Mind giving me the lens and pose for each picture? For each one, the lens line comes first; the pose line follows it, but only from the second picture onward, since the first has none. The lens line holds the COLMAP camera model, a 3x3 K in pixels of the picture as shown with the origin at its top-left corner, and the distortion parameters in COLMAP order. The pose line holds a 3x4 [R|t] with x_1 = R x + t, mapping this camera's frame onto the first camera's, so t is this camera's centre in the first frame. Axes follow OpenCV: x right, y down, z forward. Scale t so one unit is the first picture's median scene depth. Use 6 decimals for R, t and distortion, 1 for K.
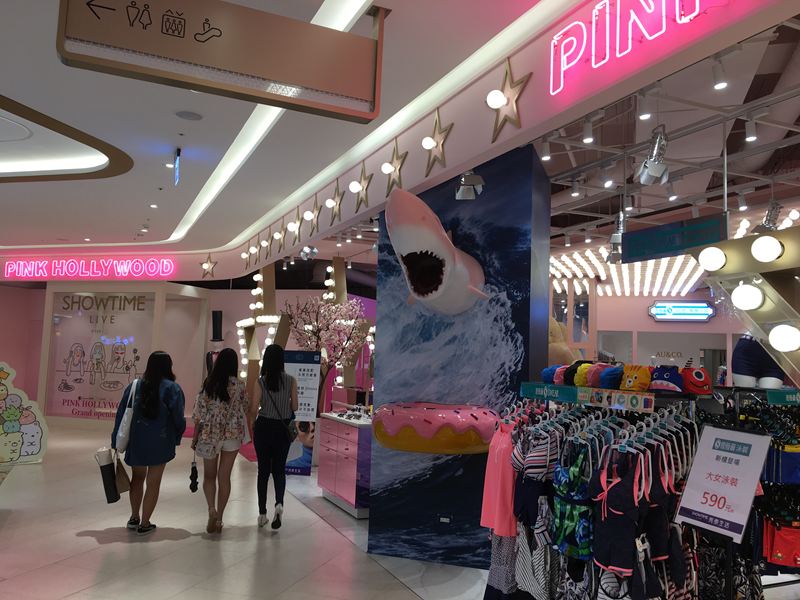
lens RADIAL K [[671.5, 0, 399.8], [0, 671.5, 300.4], [0, 0, 1]] dist [0.019155, 0.002399]
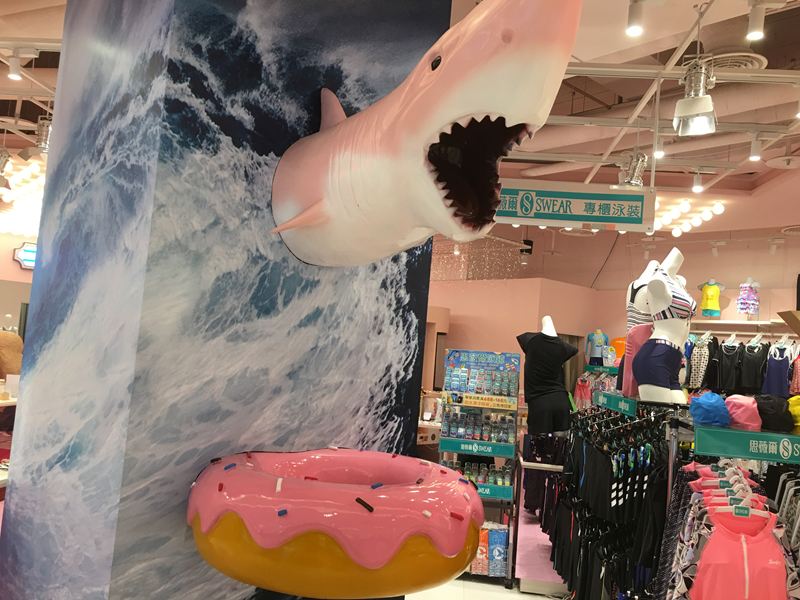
lens RADIAL K [[671.5, 0, 400.9], [0, 671.5, 297.9], [0, 0, 1]] dist [0.019155, 0.002399]
pose [[0.484050, 0.074677, 0.871848, -0.312432], [-0.133871, 0.990943, -0.010553, 0.042237], [-0.864739, -0.111607, 0.489663, 0.712823]]
